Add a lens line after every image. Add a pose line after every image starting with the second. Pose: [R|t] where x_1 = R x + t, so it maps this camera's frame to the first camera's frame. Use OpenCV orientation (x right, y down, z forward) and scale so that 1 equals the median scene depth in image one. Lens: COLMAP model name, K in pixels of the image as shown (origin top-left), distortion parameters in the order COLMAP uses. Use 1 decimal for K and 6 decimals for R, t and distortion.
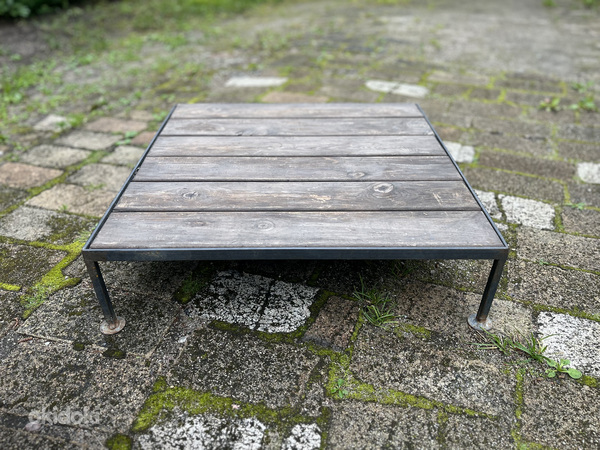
lens RADIAL K [[467.3, 0, 303.7], [0, 467.3, 229.2], [0, 0, 1]] dist [0.070455, -0.107810]
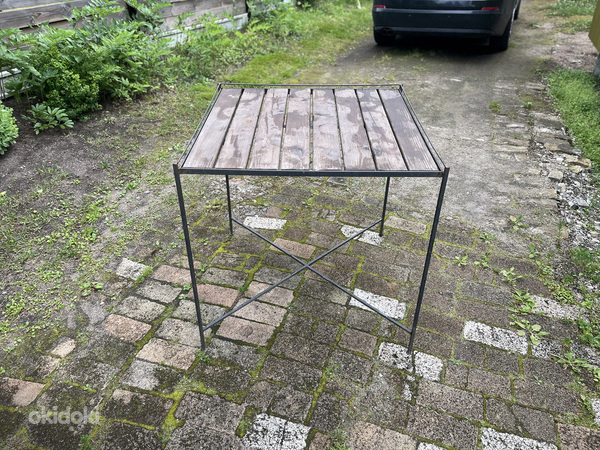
lens RADIAL K [[467.3, 0, 300.8], [0, 467.3, 230.9], [0, 0, 1]] dist [0.070455, -0.107810]
pose [[0.999762, -0.000233, 0.021837, -0.027113], [-0.000307, 0.999694, 0.024719, -0.403620], [-0.021836, -0.024720, 0.999456, -0.508743]]
